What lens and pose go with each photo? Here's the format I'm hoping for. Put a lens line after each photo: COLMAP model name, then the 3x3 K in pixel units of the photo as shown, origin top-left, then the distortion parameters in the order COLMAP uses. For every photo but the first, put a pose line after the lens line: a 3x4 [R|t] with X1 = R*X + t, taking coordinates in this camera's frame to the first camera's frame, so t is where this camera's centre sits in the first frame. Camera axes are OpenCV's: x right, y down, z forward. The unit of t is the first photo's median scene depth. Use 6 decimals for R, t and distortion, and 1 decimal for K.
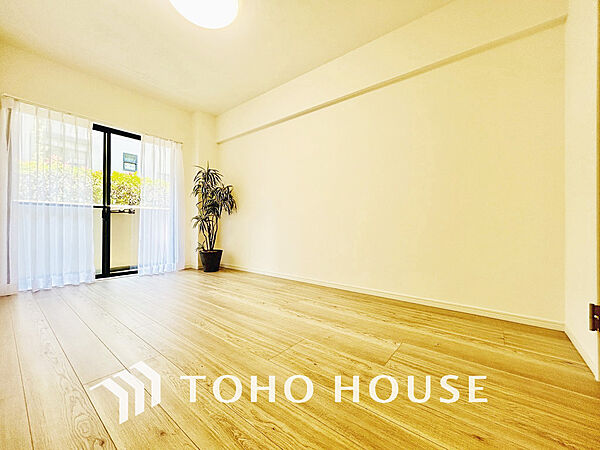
lens RADIAL K [[241.0, 0, 299.5], [0, 241.0, 225.9], [0, 0, 1]] dist [0.003652, 0.000392]
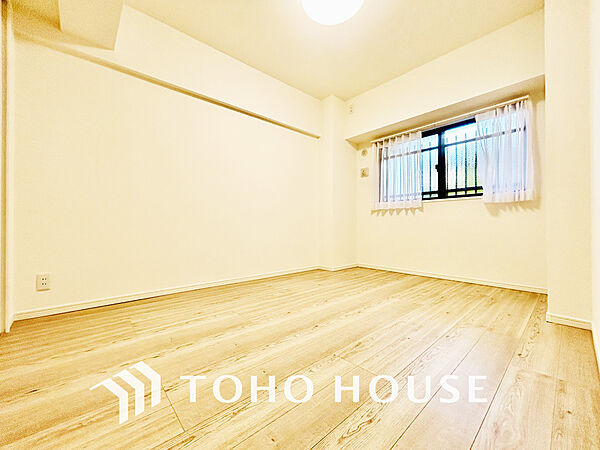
lens RADIAL K [[241.0, 0, 298.1], [0, 241.0, 225.1], [0, 0, 1]] dist [0.003652, 0.000392]
pose [[0.179211, -0.002914, 0.983806, -0.328178], [0.001381, 0.999995, 0.002710, 0.000233], [-0.983810, 0.000873, 0.179214, 0.265408]]
